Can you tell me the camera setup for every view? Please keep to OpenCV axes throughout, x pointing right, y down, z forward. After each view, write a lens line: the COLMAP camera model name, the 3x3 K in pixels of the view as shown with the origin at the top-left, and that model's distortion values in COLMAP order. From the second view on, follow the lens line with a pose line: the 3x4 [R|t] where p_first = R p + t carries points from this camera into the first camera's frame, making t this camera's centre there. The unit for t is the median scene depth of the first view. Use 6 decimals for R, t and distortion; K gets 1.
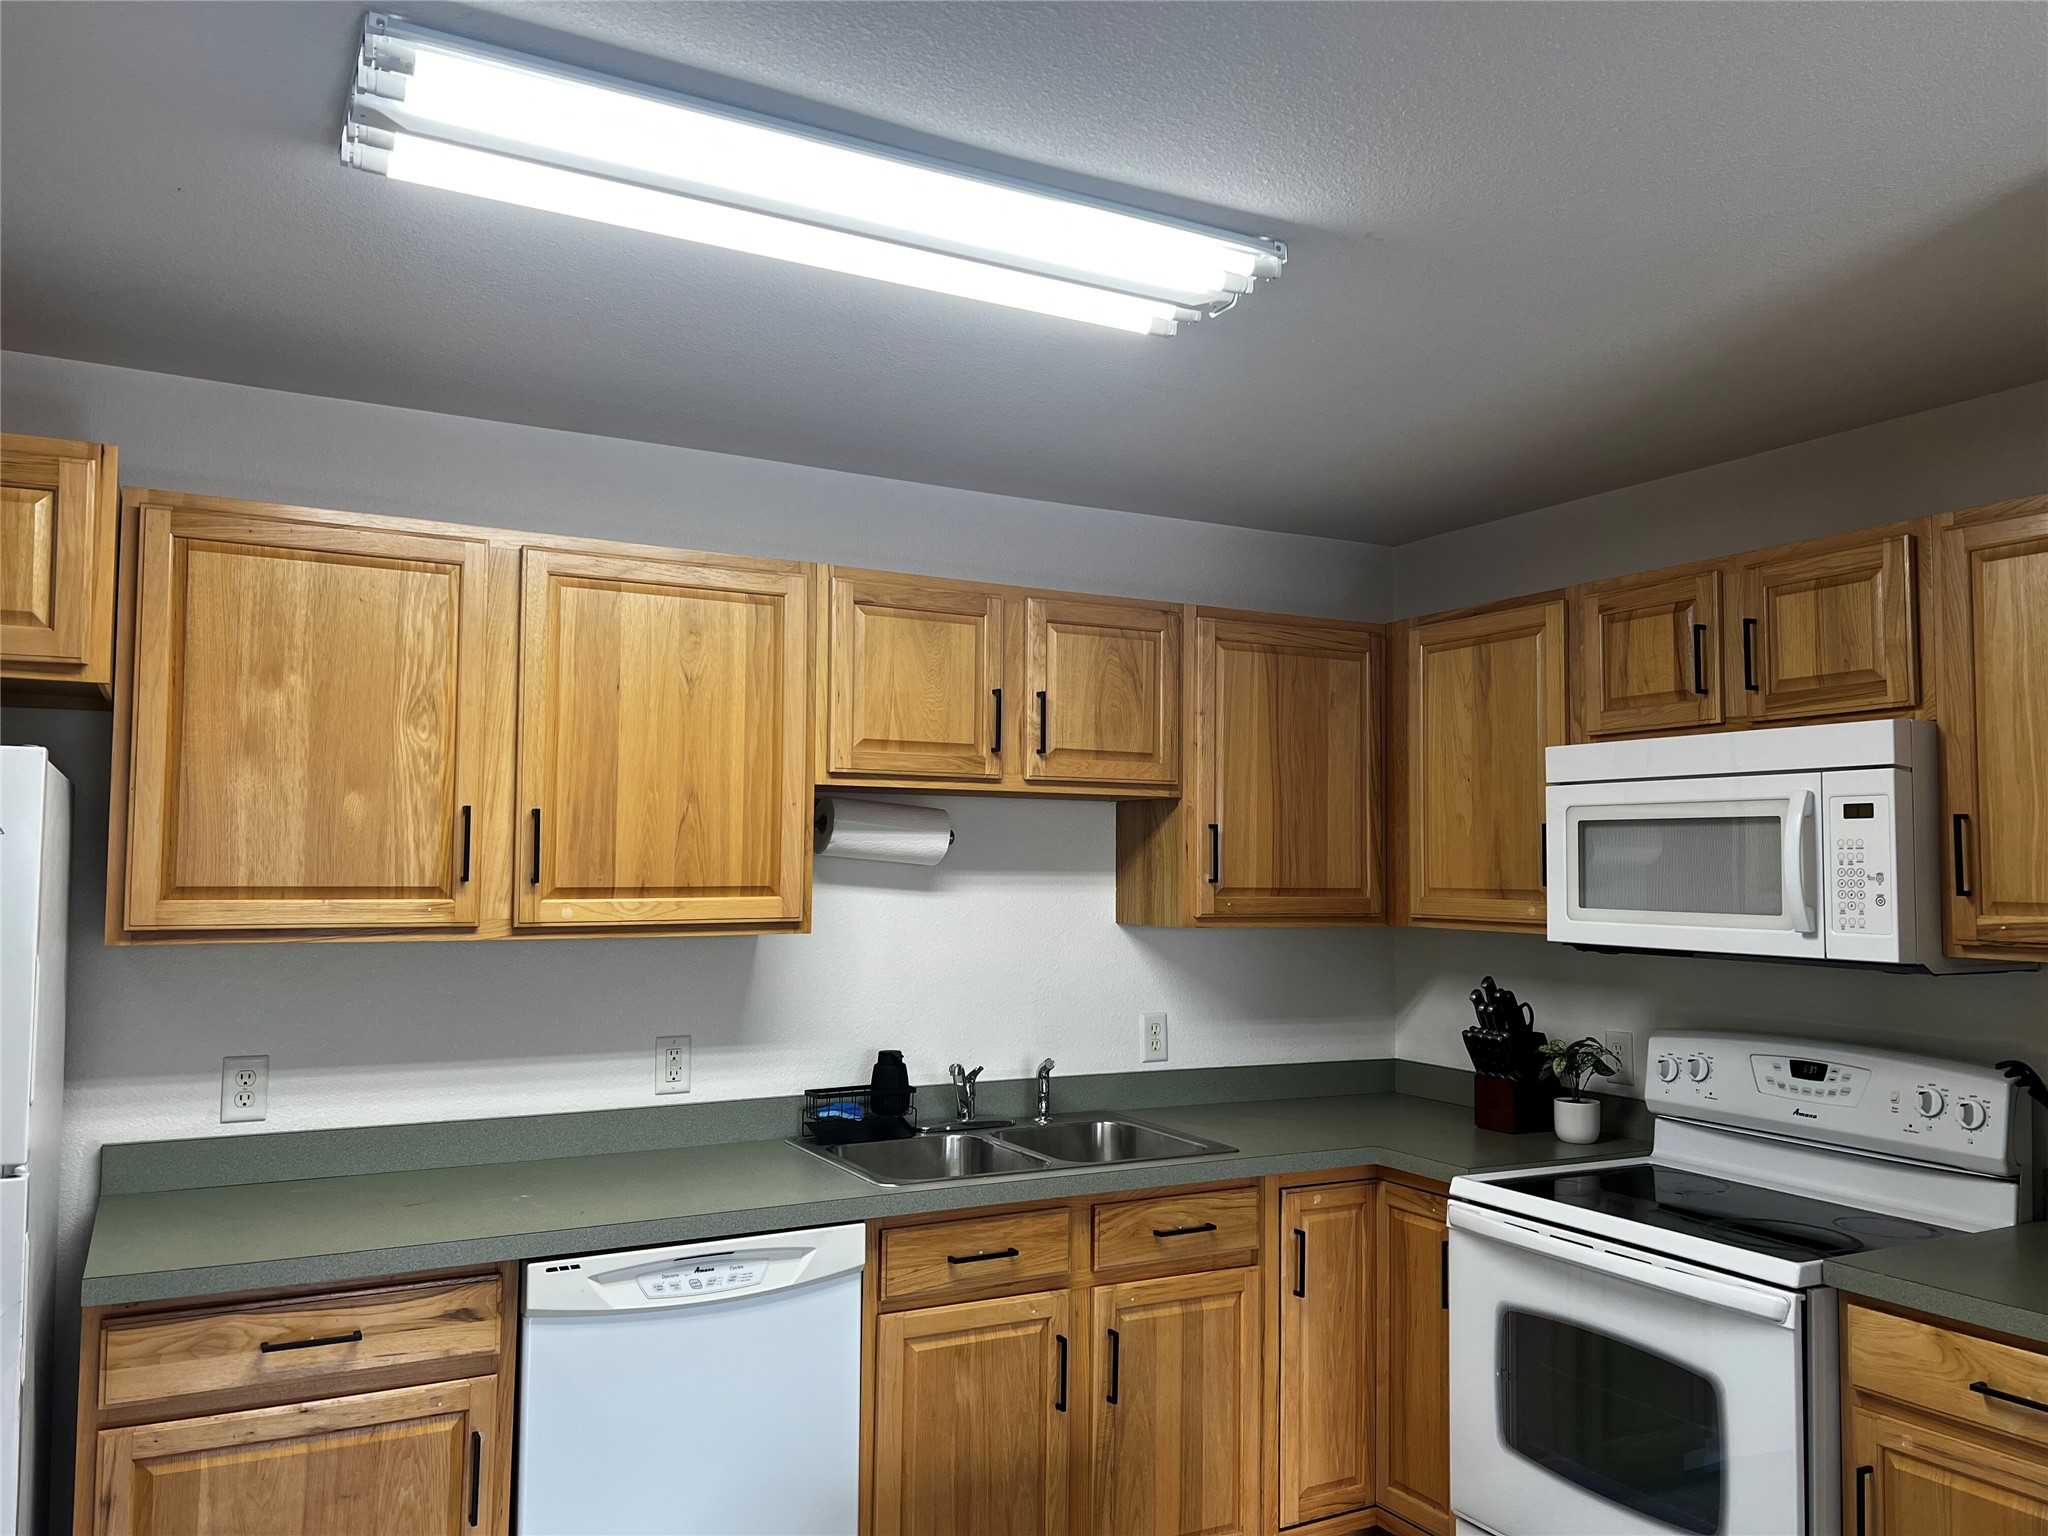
lens RADIAL K [[1534.0, 0, 1038.5], [0, 1534.0, 784.7], [0, 0, 1]] dist [0.040682, -0.043475]
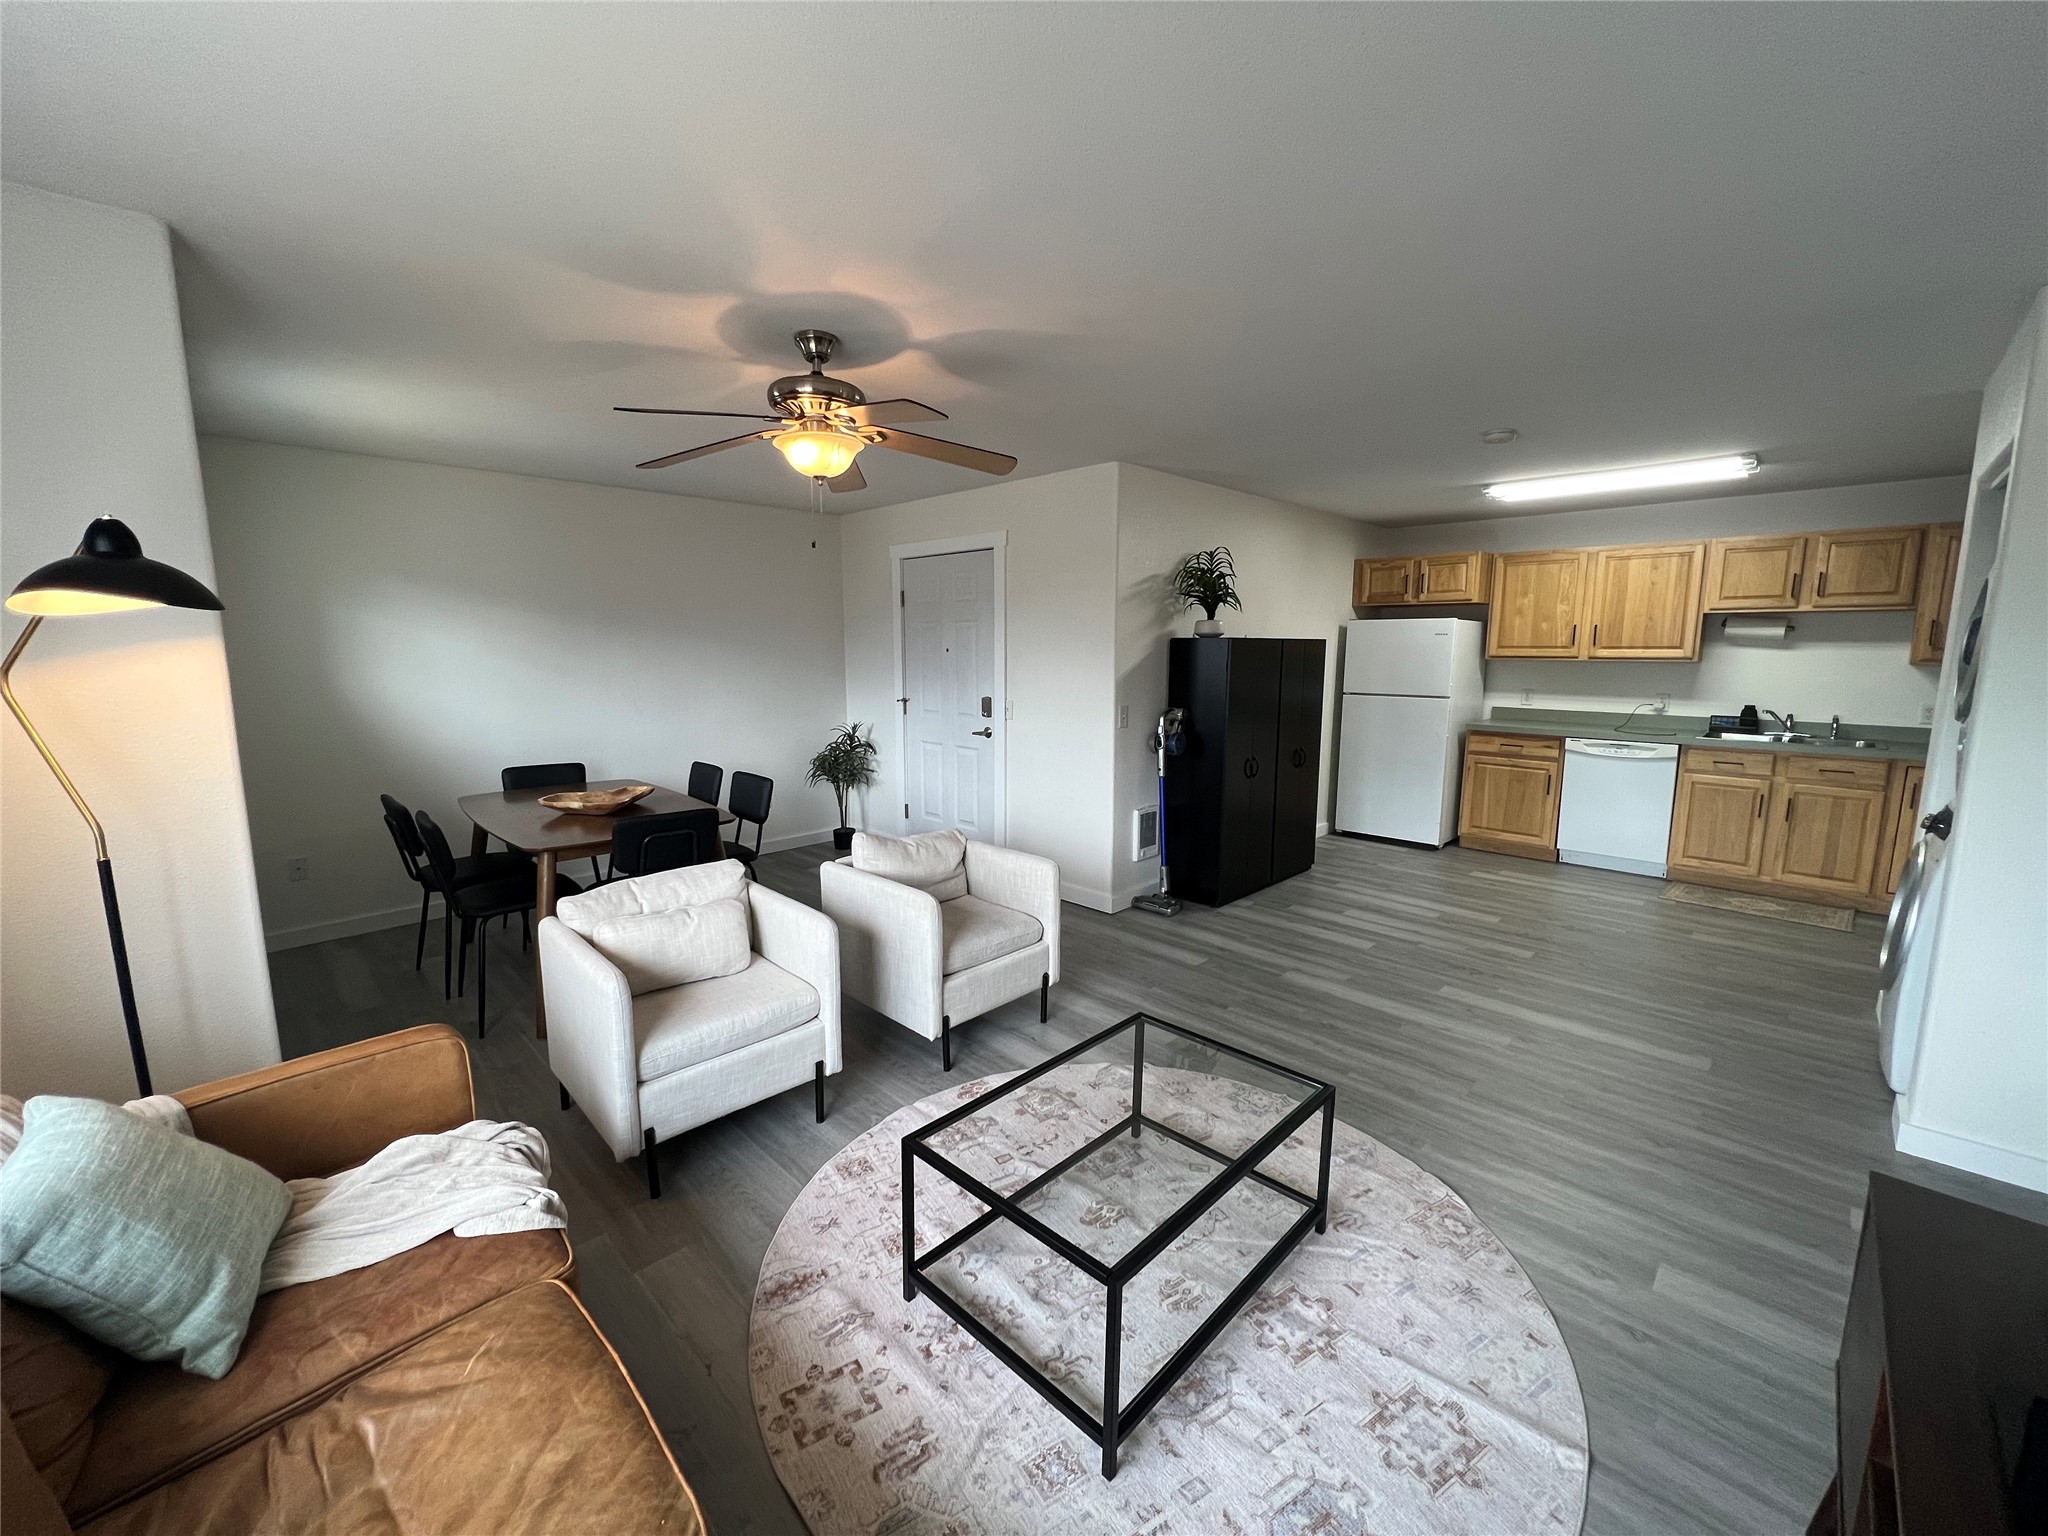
lens RADIAL K [[814.6, 0, 1018.1], [0, 814.6, 760.1], [0, 0, 1]] dist [-0.002739, 0.000482]
pose [[0.277623, 0.127399, -0.952205, 1.105366], [0.052604, 0.987665, 0.147480, -0.022777], [0.959249, -0.091034, 0.267497, -0.815295]]
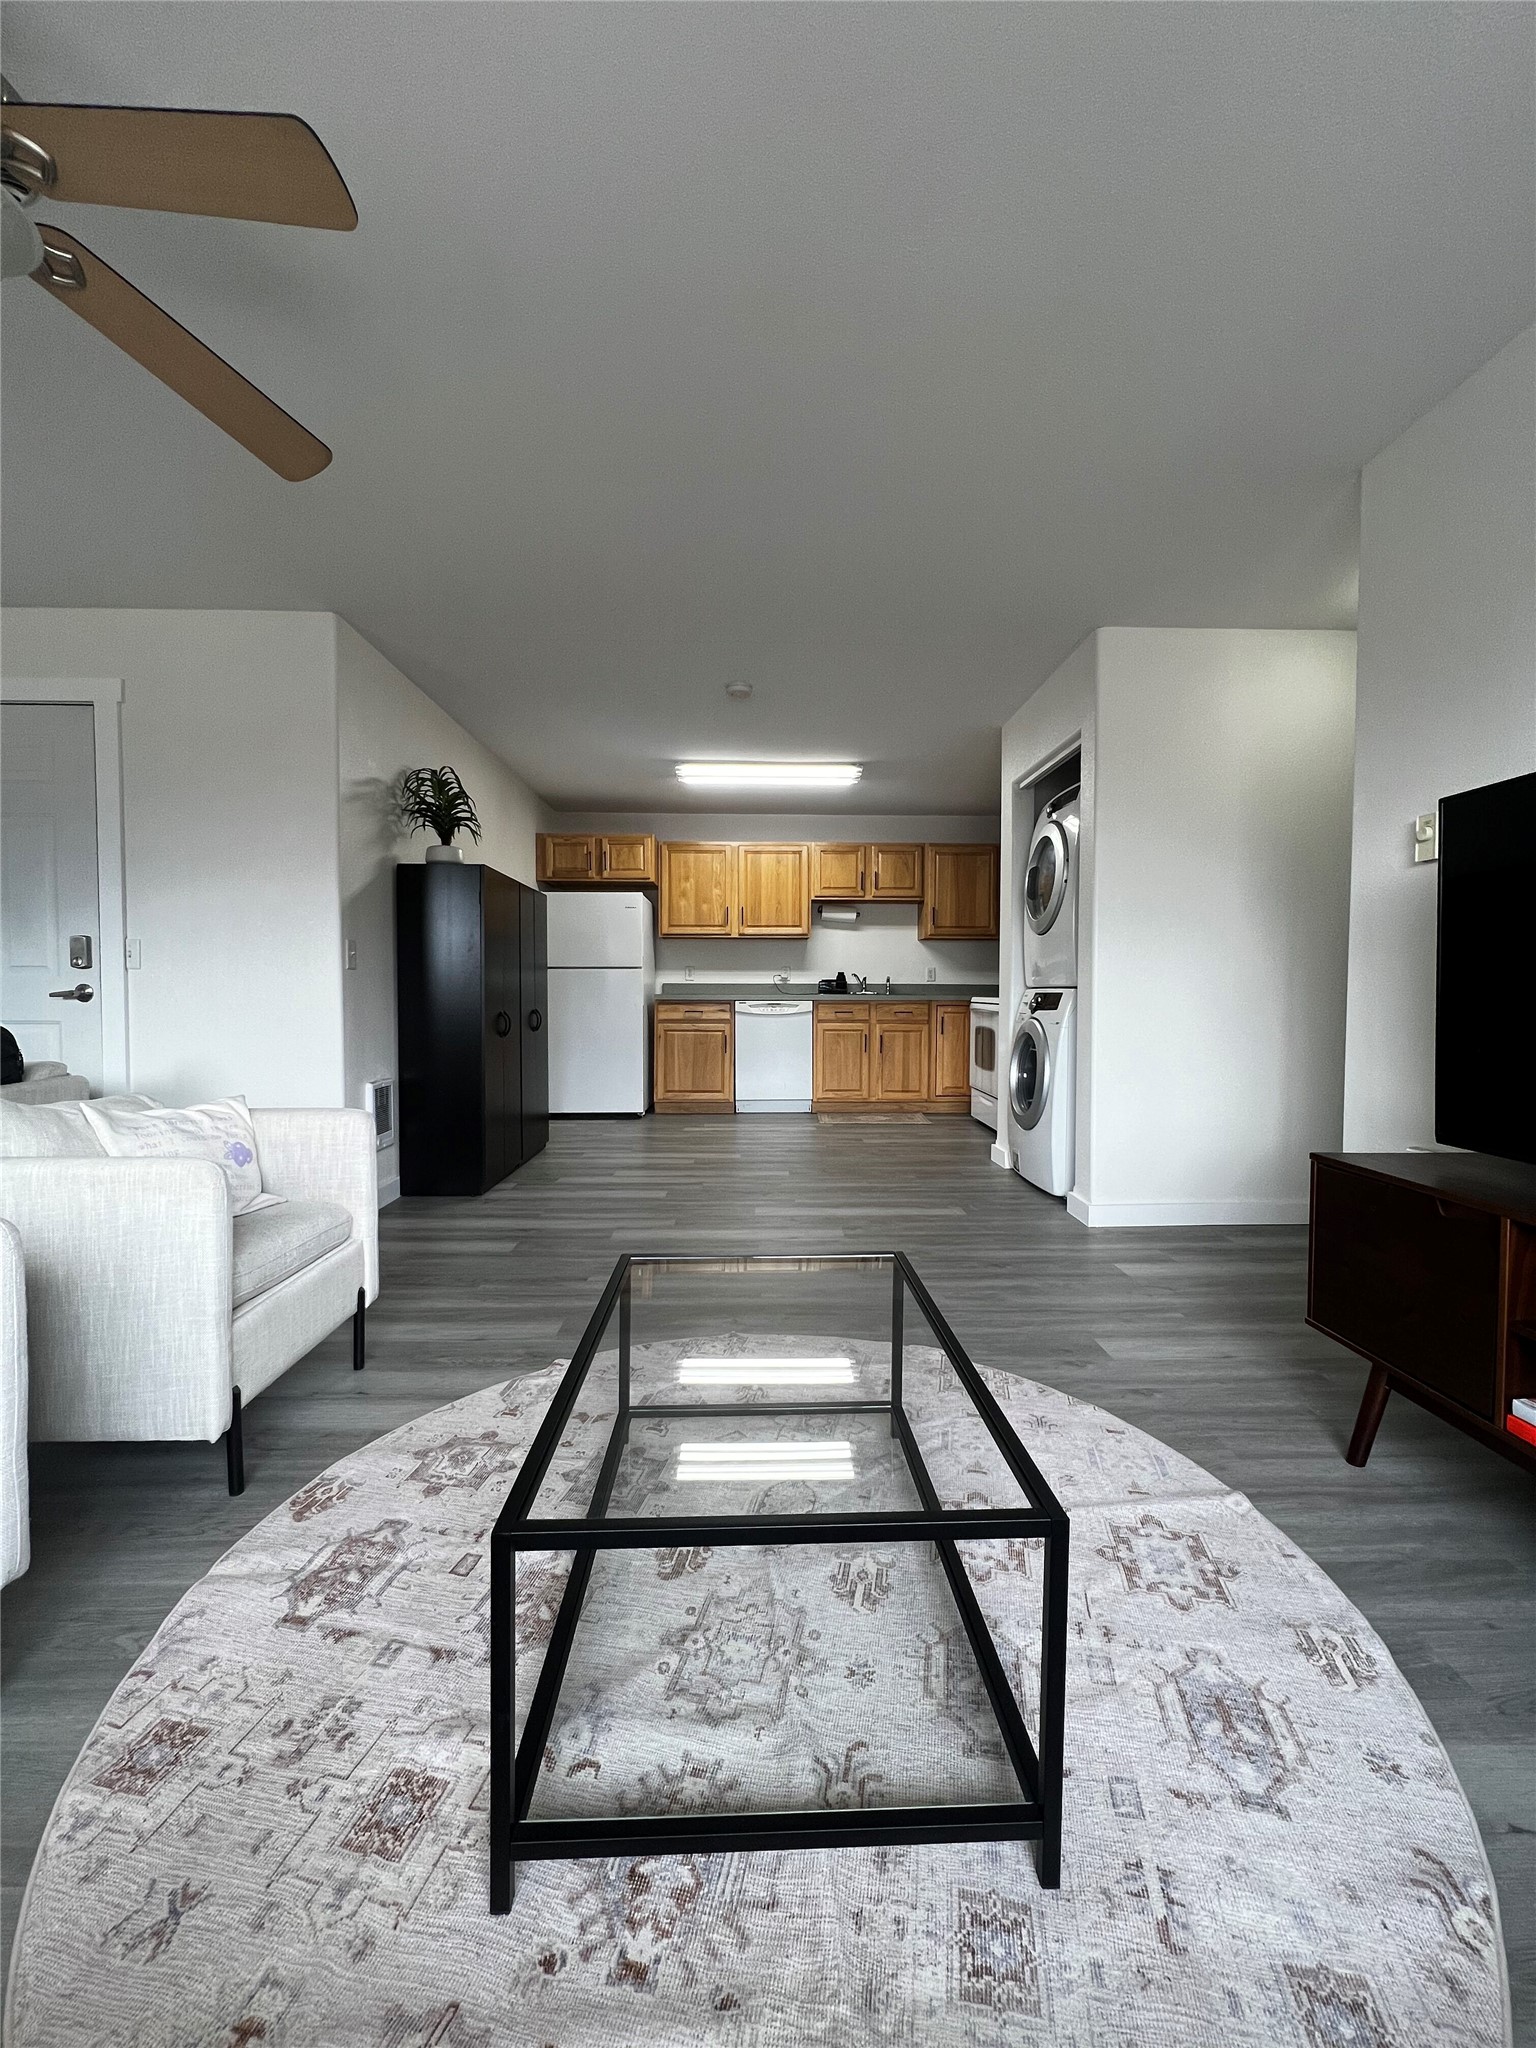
lens RADIAL K [[814.6, 0, 769.5], [0, 814.6, 1020.1], [0, 0, 1]] dist [-0.002739, 0.000482]
pose [[0.888734, 0.007189, -0.458366, 0.741886], [0.031014, 0.996643, 0.075766, 0.151766], [0.457372, -0.081552, 0.885528, -0.951373]]
